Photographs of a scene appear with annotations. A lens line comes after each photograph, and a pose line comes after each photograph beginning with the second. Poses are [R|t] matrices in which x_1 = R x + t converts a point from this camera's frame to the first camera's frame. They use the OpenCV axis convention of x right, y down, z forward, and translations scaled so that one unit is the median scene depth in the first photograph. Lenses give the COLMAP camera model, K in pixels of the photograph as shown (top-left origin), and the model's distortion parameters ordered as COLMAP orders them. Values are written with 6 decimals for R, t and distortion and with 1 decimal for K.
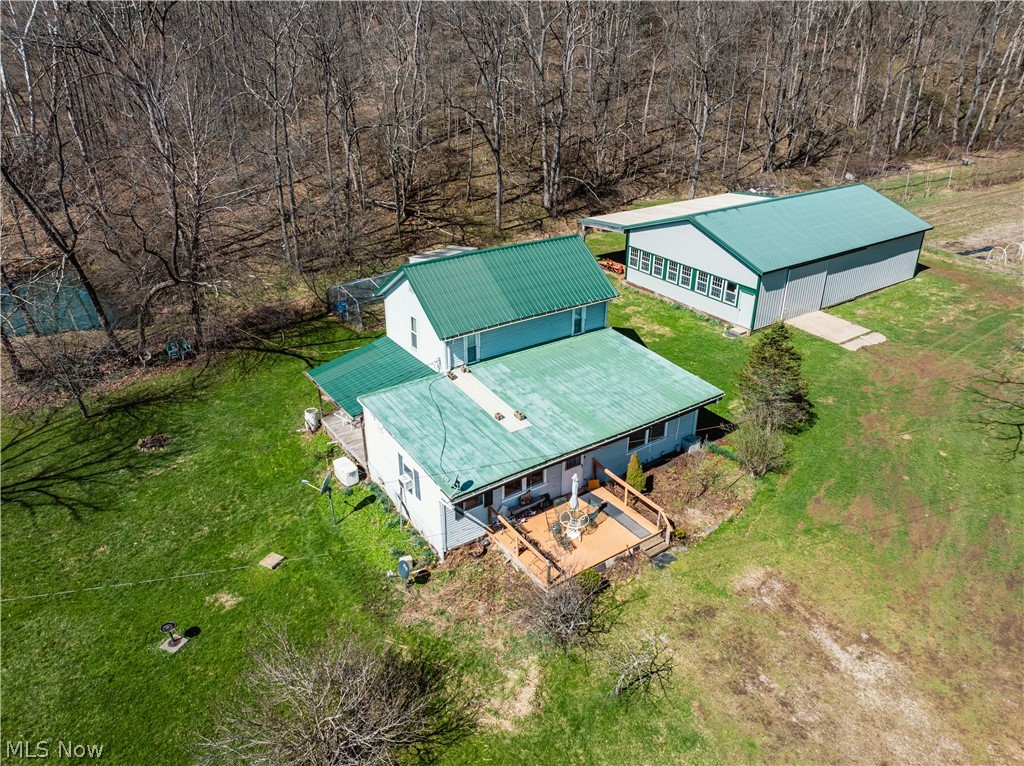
lens RADIAL K [[719.7, 0, 515.4], [0, 719.7, 380.9], [0, 0, 1]] dist [-0.037930, -0.003483]
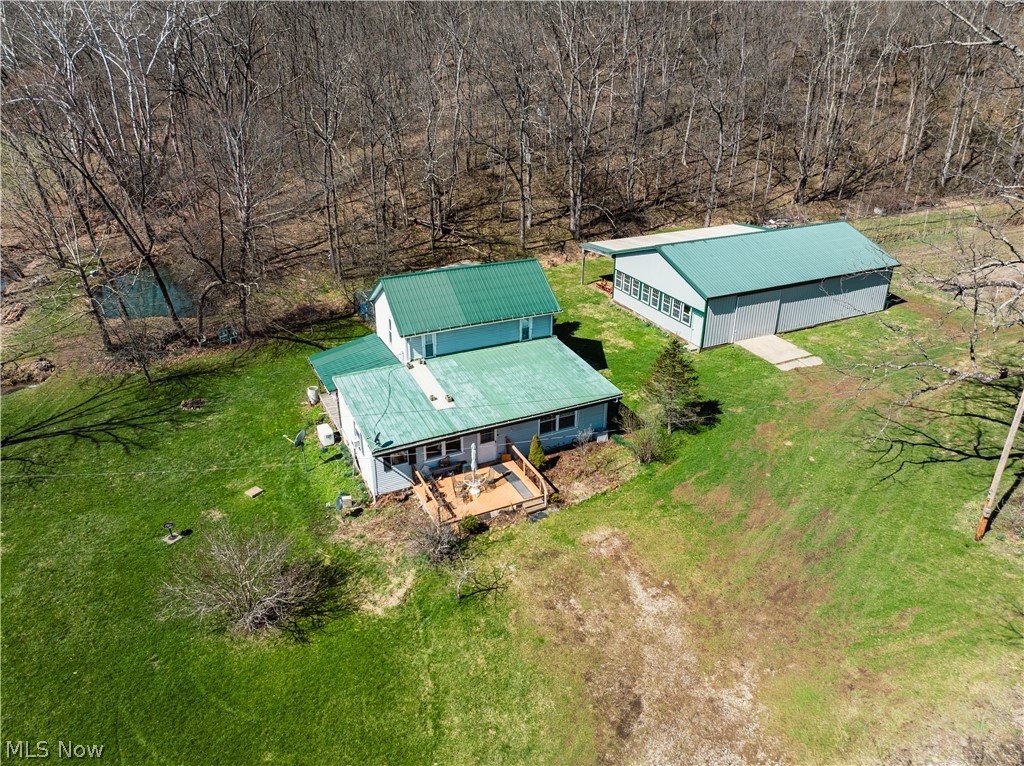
lens RADIAL K [[719.7, 0, 514.4], [0, 719.7, 381.1], [0, 0, 1]] dist [-0.037930, -0.003483]
pose [[0.988605, 0.065974, -0.135306, 0.235168], [-0.068257, 0.997592, -0.012298, 0.019786], [0.134169, 0.021393, 0.990728, -0.206476]]
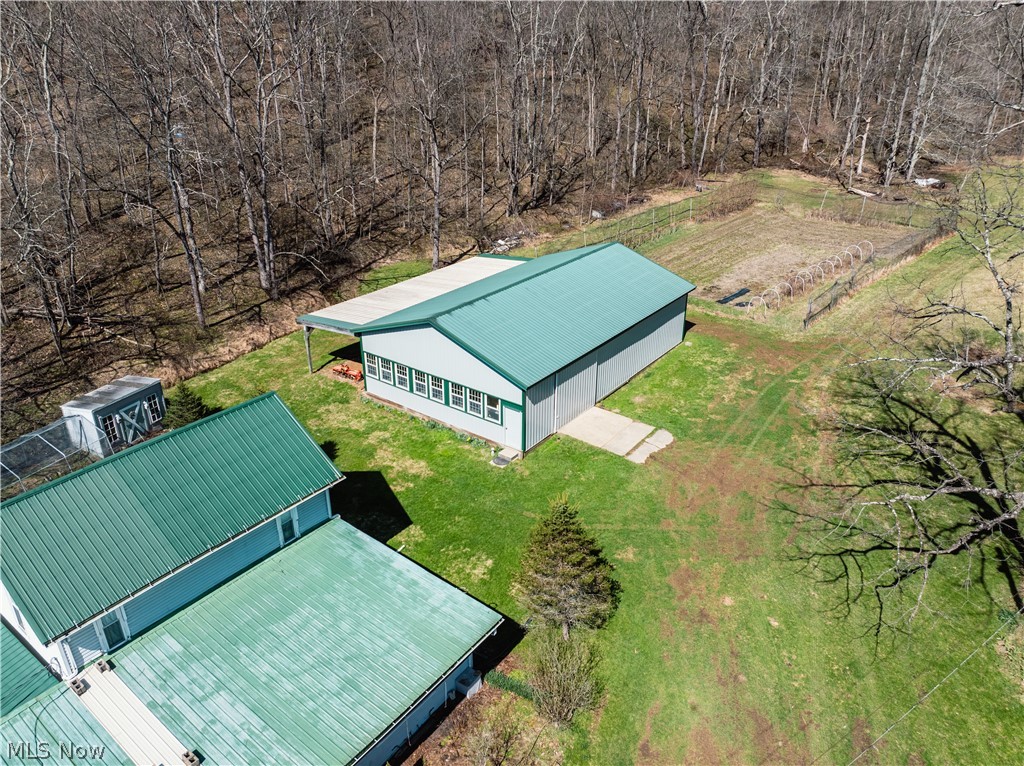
lens RADIAL K [[719.7, 0, 516.9], [0, 719.7, 382.6], [0, 0, 1]] dist [-0.037930, -0.003483]
pose [[0.943799, -0.140149, 0.299336, 0.106695], [0.145603, 0.989334, 0.004122, -0.186277], [-0.296722, 0.039694, 0.954139, 0.263368]]
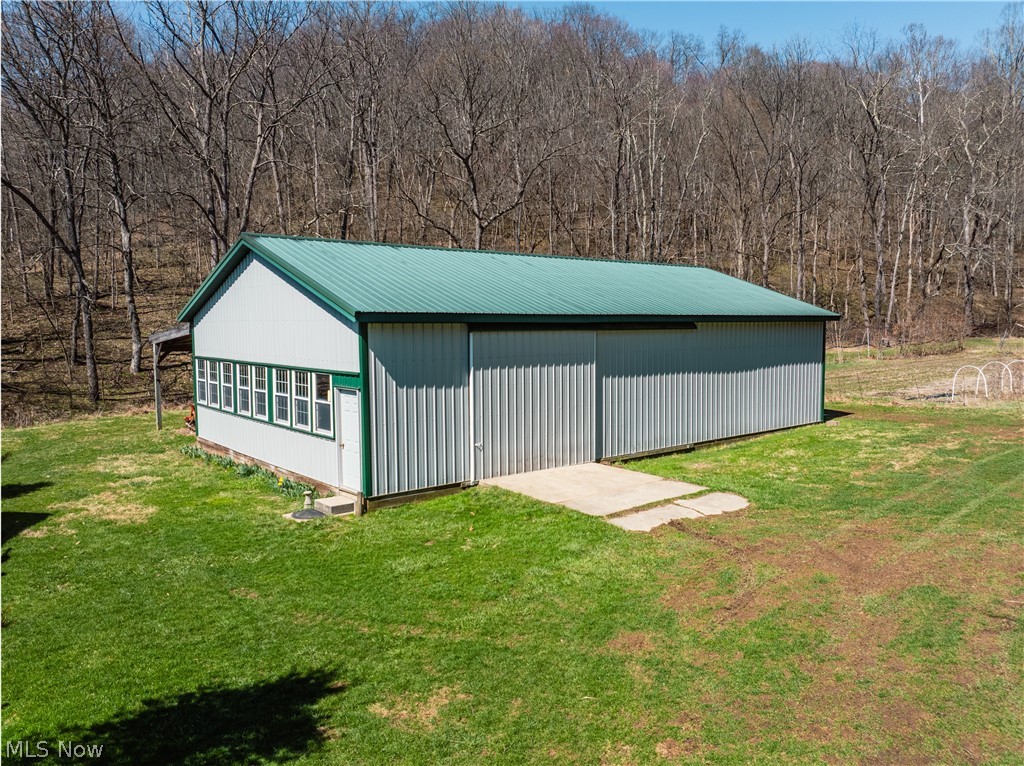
lens RADIAL K [[770.5, 0, 551.5], [0, 770.5, 385.2], [0, 0, 1]] dist [-0.042381, -0.006924]
pose [[0.991970, -0.011062, 0.125992, 0.451399], [0.057301, 0.927373, -0.369723, 0.024485], [-0.112752, 0.373974, 0.920560, 0.767634]]
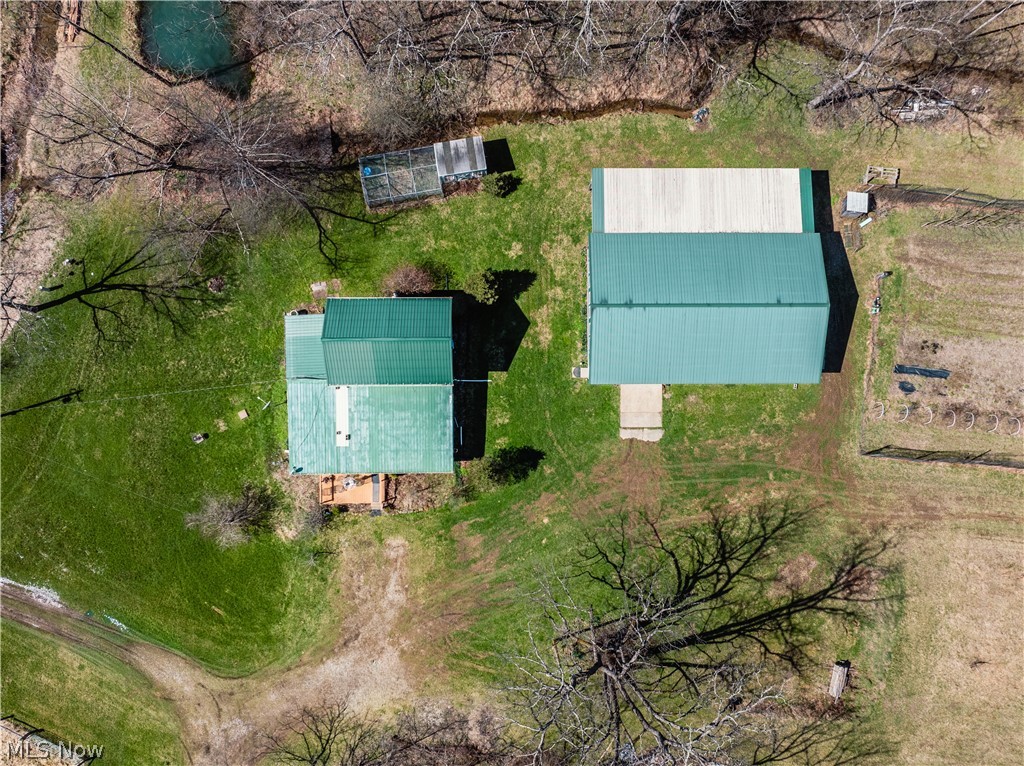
lens RADIAL K [[719.7, 0, 507.1], [0, 719.7, 409.9], [0, 0, 1]] dist [-0.037930, -0.003483]
pose [[0.831504, 0.555309, 0.015264, 0.249911], [-0.260440, 0.365411, 0.893670, -1.552673], [0.490685, -0.747066, 0.448466, 0.289330]]
